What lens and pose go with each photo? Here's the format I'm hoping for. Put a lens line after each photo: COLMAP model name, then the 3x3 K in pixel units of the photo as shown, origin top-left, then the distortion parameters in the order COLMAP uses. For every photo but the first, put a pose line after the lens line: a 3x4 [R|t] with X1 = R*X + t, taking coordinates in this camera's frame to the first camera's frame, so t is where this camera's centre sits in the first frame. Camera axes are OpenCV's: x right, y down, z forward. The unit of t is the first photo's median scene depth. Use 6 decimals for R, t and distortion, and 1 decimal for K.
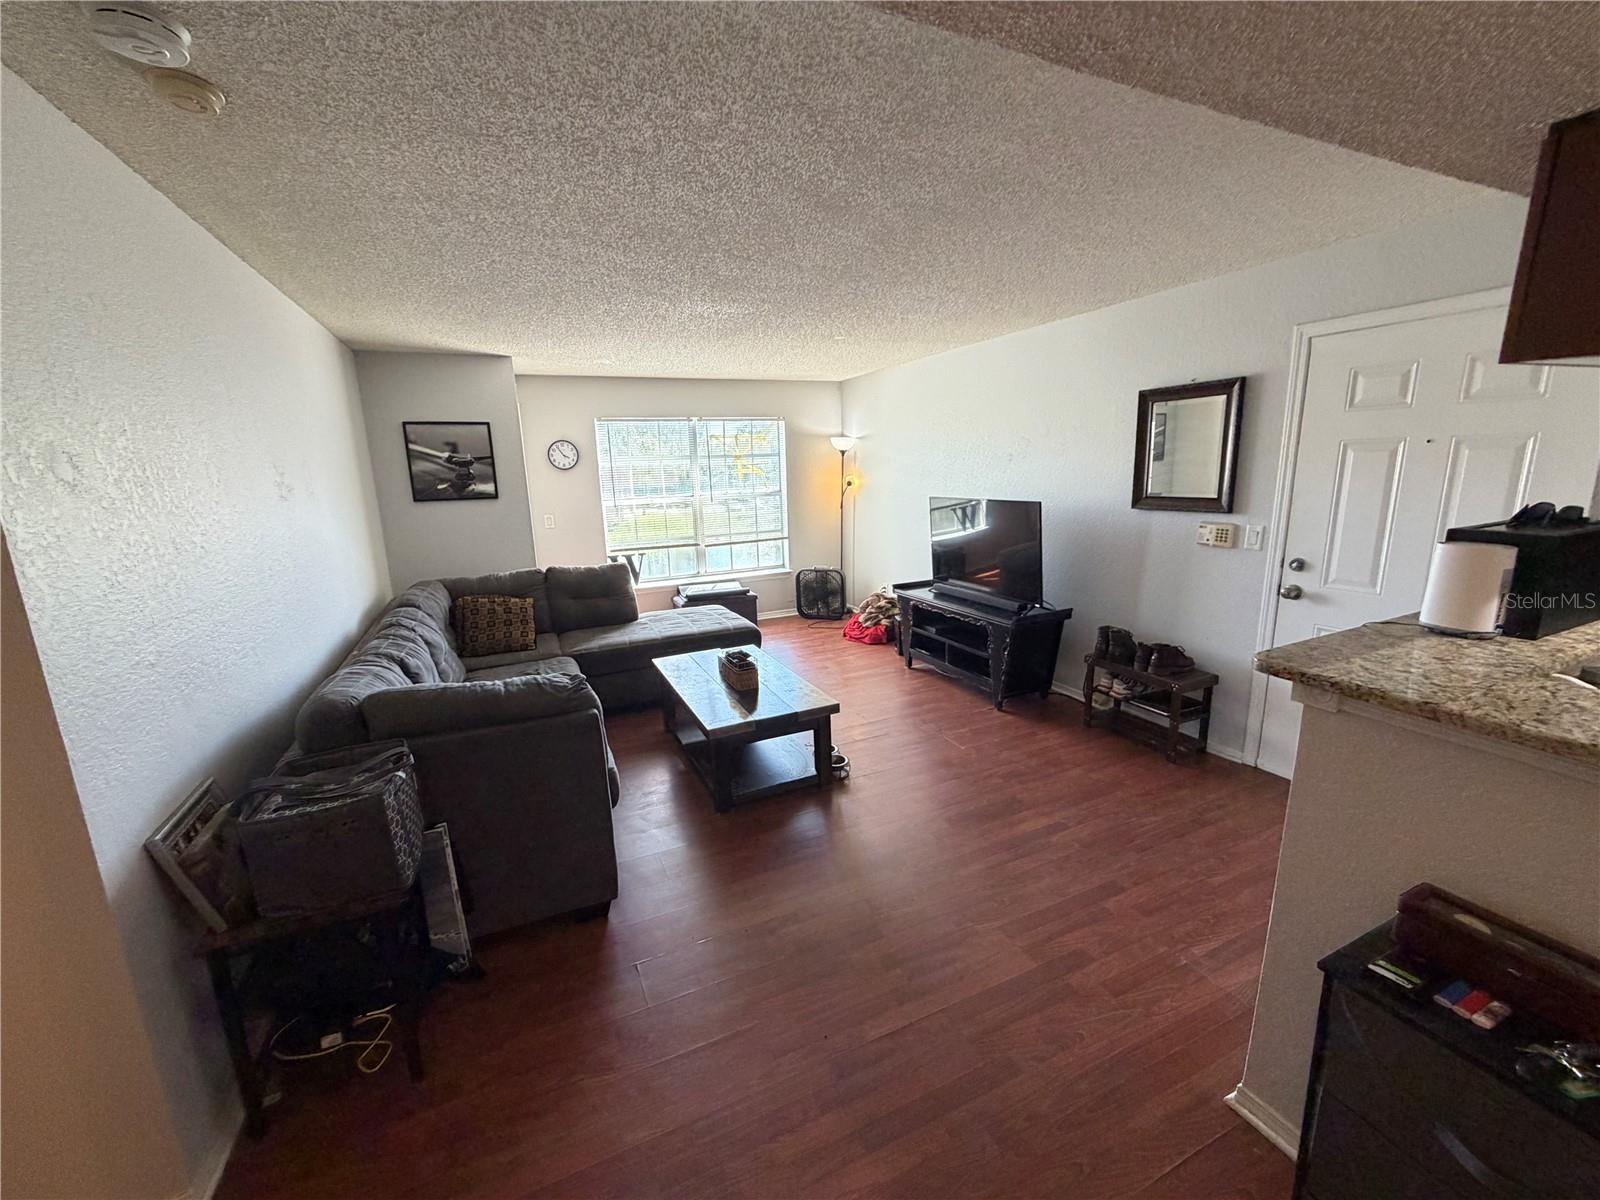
lens RADIAL K [[639.1, 0, 798.5], [0, 639.1, 603.0], [0, 0, 1]] dist [-0.000503, 0.000354]
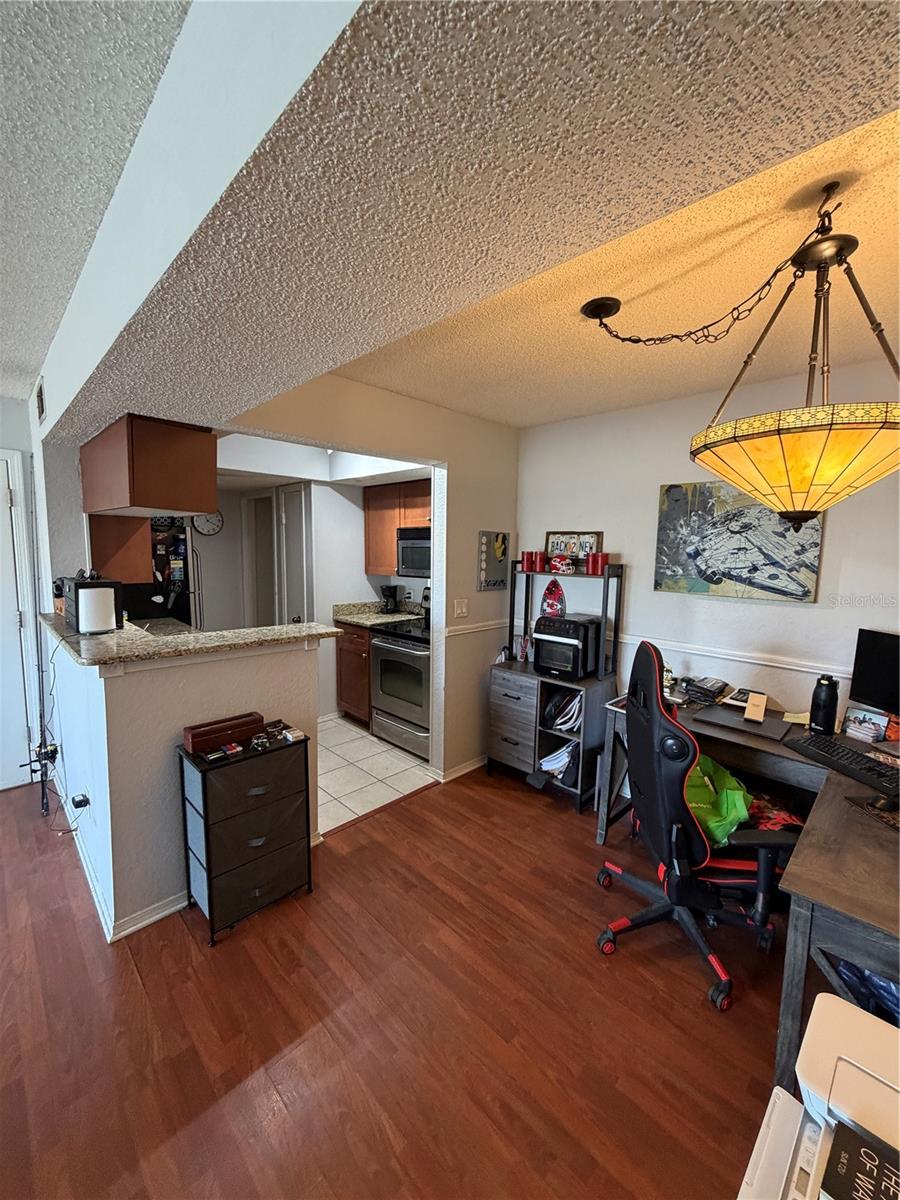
lens RADIAL K [[479.3, 0, 450.0], [0, 479.3, 600.0], [0, 0, 1]] dist [-0.000503, 0.000354]
pose [[-0.349096, -0.077789, 0.933853, -0.230228], [0.193785, 0.969015, 0.153160, -0.021921], [-0.916831, 0.234434, -0.323205, 0.140148]]
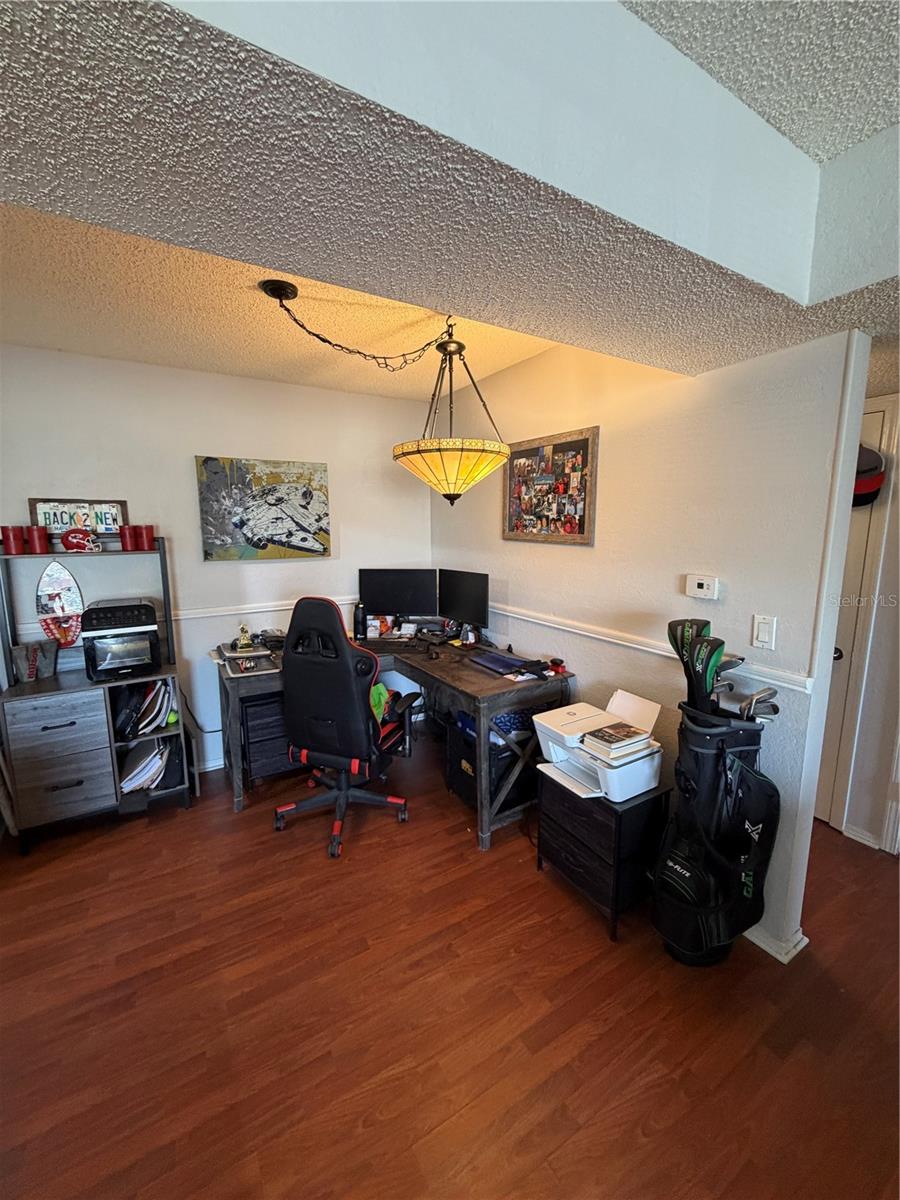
lens RADIAL K [[479.3, 0, 450.0], [0, 479.3, 600.0], [0, 0, 1]] dist [-0.000503, 0.000354]
pose [[-0.992465, 0.057039, -0.108440, 0.000112], [0.013632, 0.930943, 0.364909, -0.063490], [0.121766, 0.360681, -0.924706, 0.326448]]
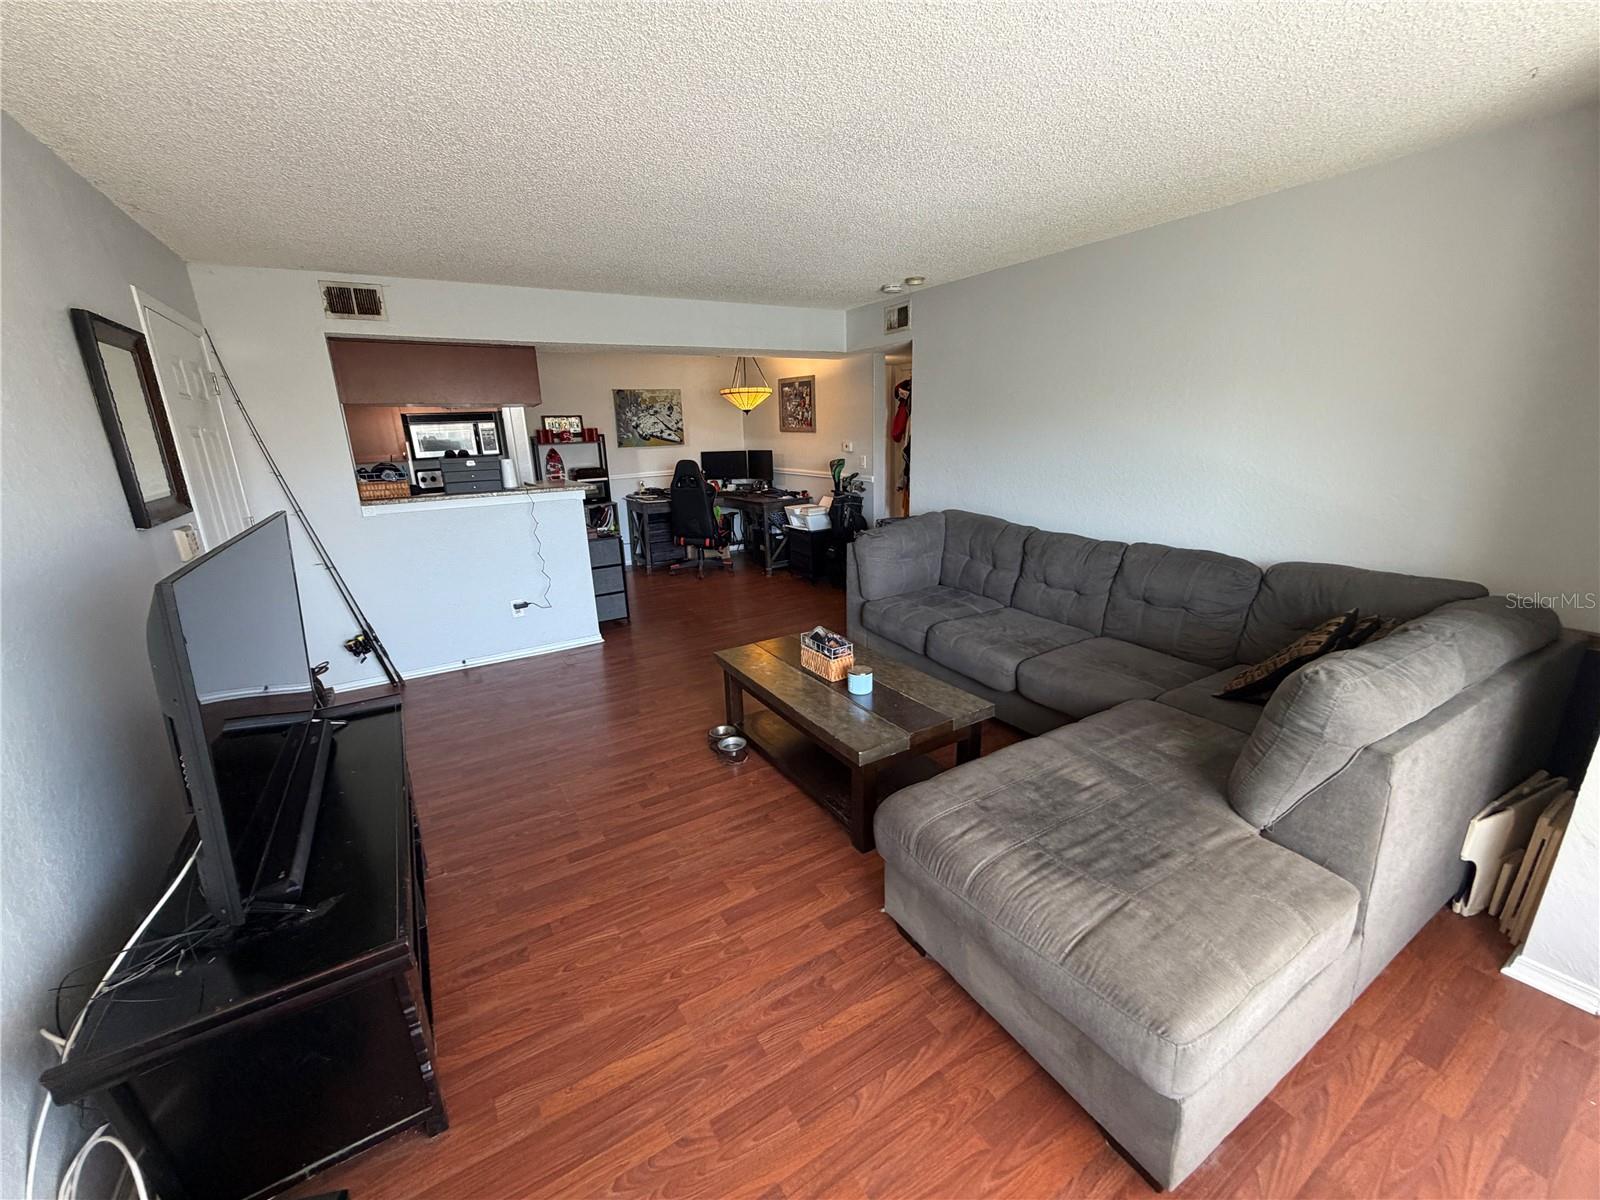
lens RADIAL K [[639.1, 0, 798.5], [0, 639.1, 603.0], [0, 0, 1]] dist [-0.000503, 0.000354]
pose [[-0.989824, 0.096462, -0.104607, 0.016378], [0.035892, 0.880632, 0.472440, -0.261842], [0.137693, 0.463878, -0.875133, 1.238761]]
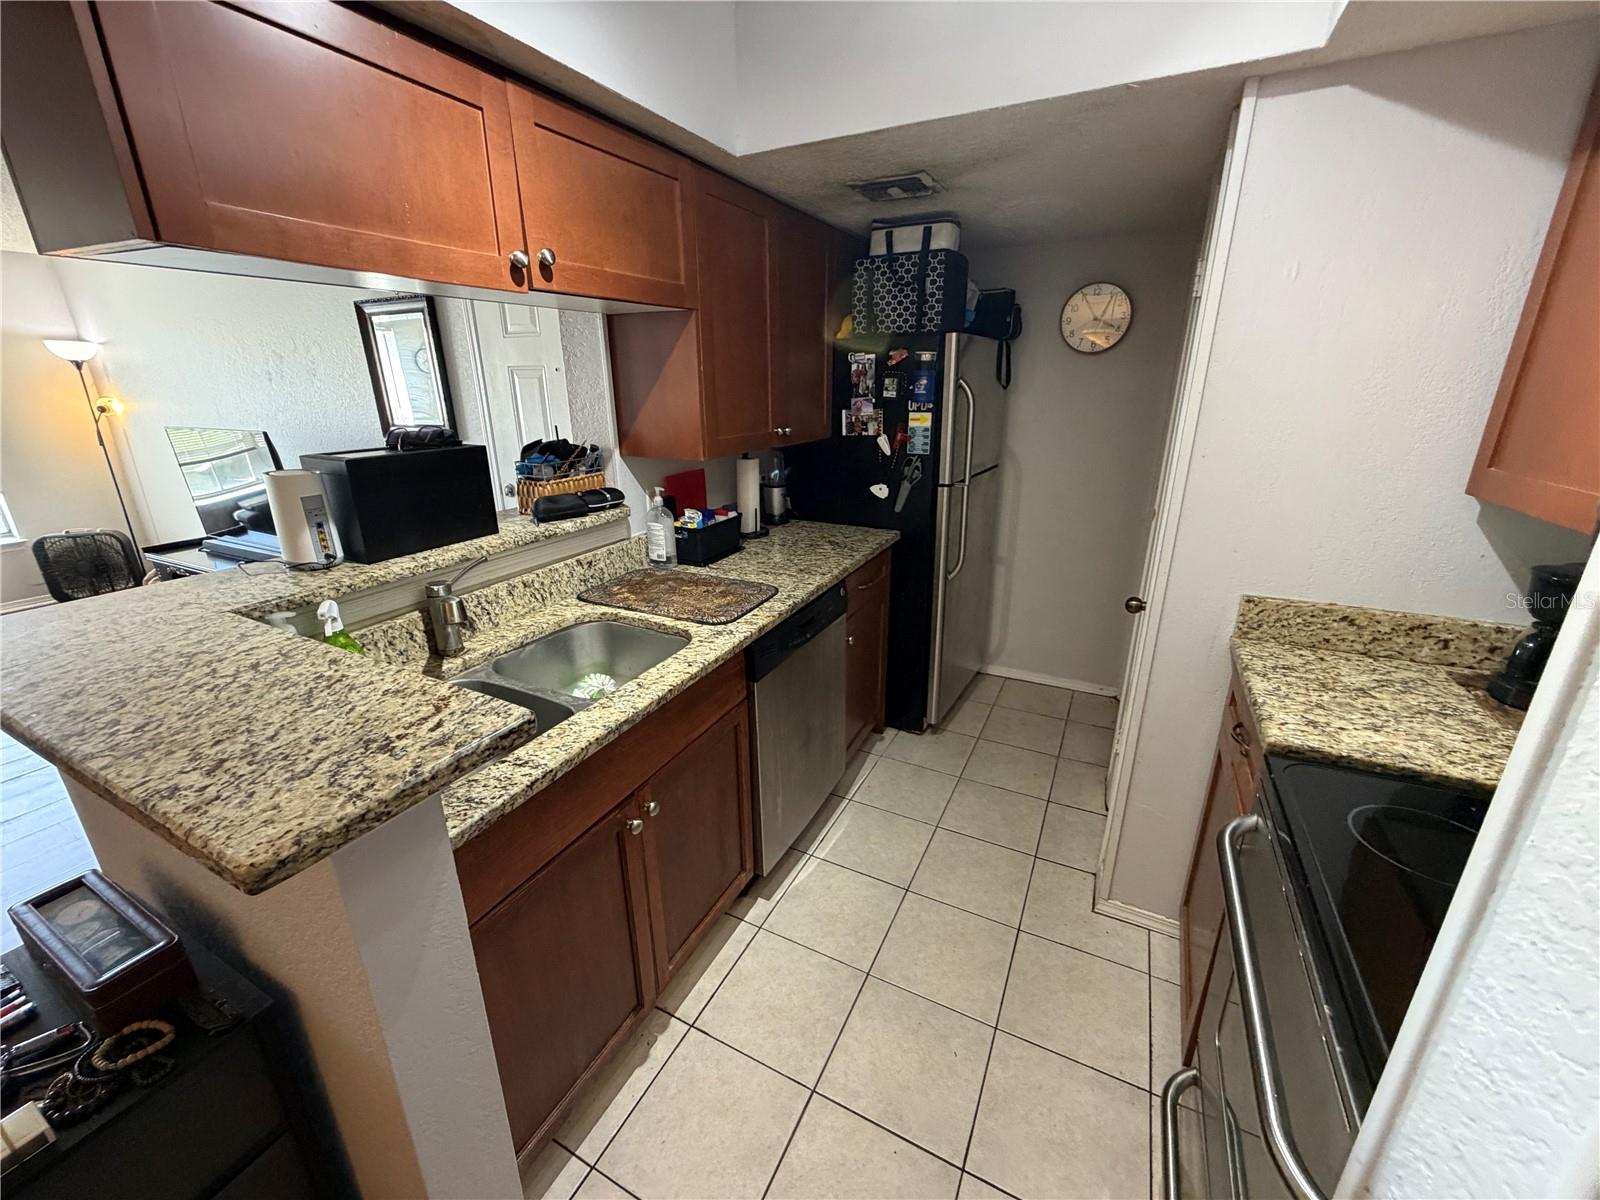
lens RADIAL K [[639.1, 0, 798.5], [0, 639.1, 603.0], [0, 0, 1]] dist [-0.000503, 0.000354]
pose [[0.784544, -0.174236, 0.595090, 0.320152], [0.110788, 0.983655, 0.141945, 0.015949], [-0.610095, -0.045434, 0.791024, -0.073756]]
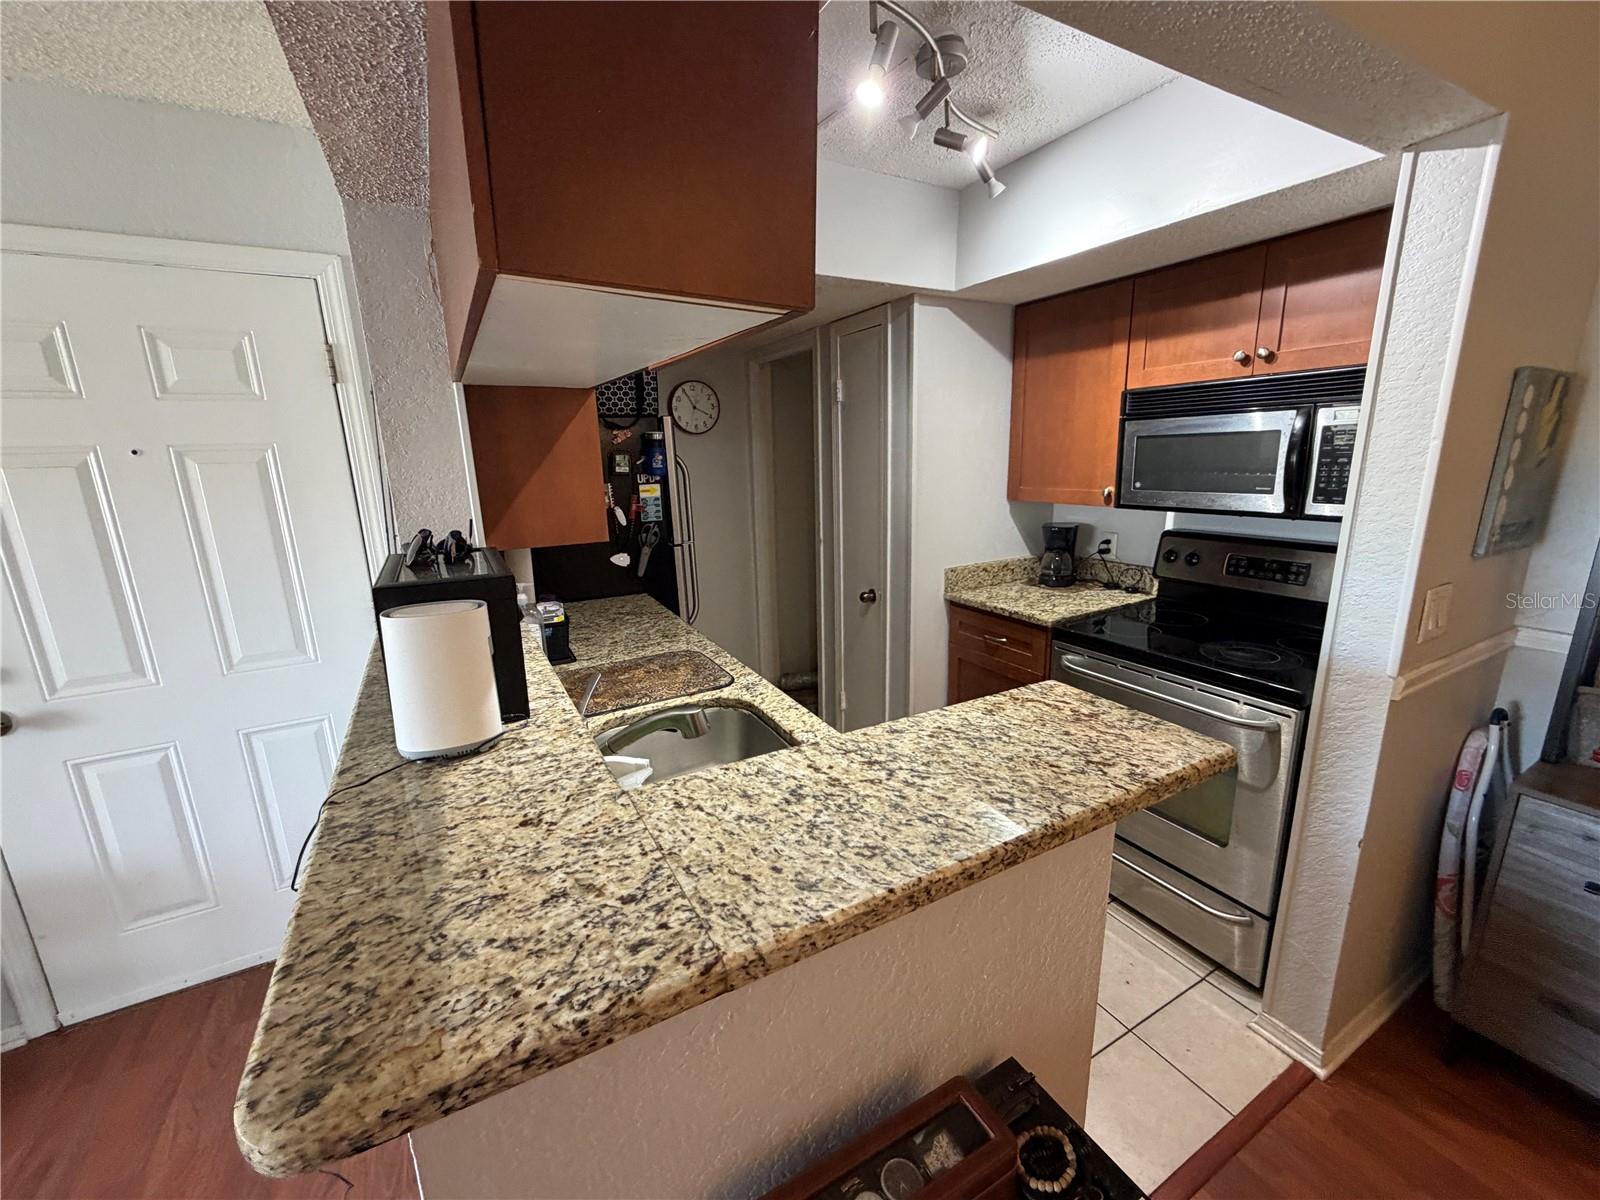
lens RADIAL K [[639.1, 0, 798.5], [0, 639.1, 603.0], [0, 0, 1]] dist [-0.000503, 0.000354]
pose [[-0.078675, -0.200329, 0.976565, 0.132710], [0.239251, 0.947177, 0.213576, -0.043047], [-0.967765, 0.250447, -0.026590, 0.204104]]
